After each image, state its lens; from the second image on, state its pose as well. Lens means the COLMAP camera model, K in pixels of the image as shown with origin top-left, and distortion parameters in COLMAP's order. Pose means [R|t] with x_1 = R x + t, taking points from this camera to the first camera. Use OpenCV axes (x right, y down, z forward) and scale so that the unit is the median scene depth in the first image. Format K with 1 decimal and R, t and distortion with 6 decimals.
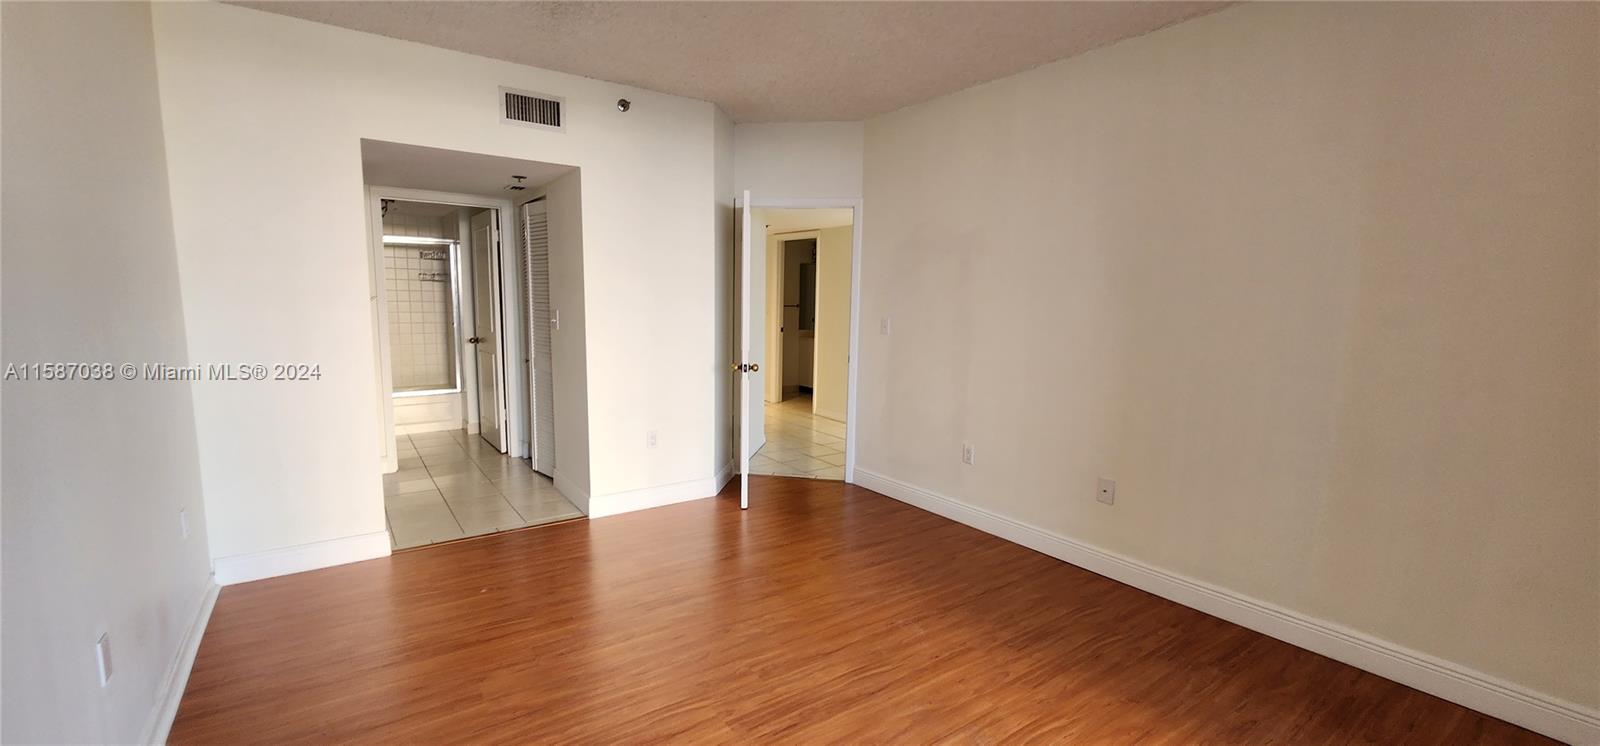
lens RADIAL K [[663.9, 0, 803.5], [0, 663.9, 382.5], [0, 0, 1]] dist [-0.002747, -0.000456]
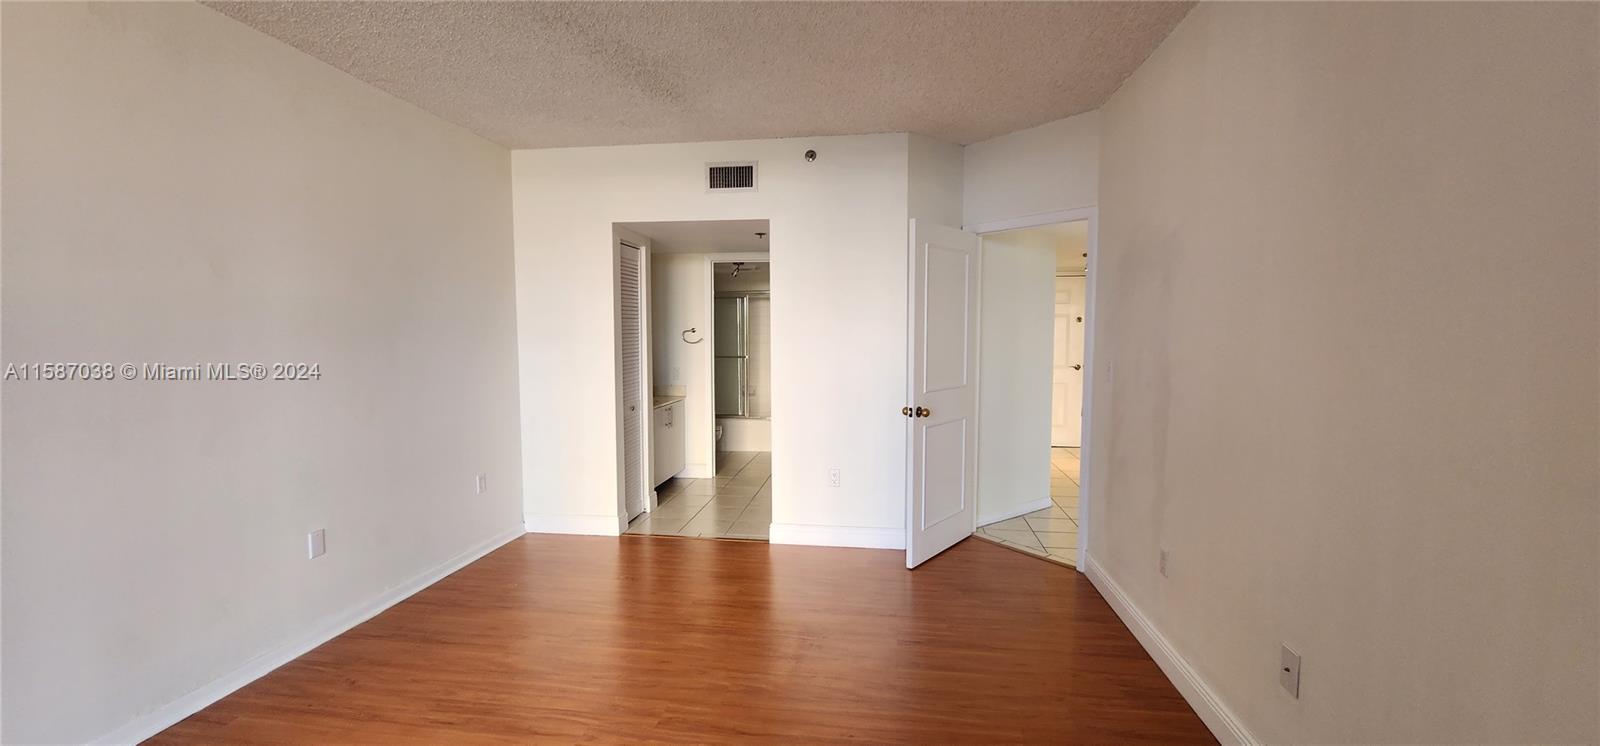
lens RADIAL K [[663.9, 0, 803.5], [0, 663.9, 382.5], [0, 0, 1]] dist [-0.002747, -0.000456]
pose [[0.716378, 0.033748, -0.696896, 0.496295], [-0.079271, 0.996299, -0.033241, -0.023349], [0.693195, 0.079057, 0.716401, 0.277926]]
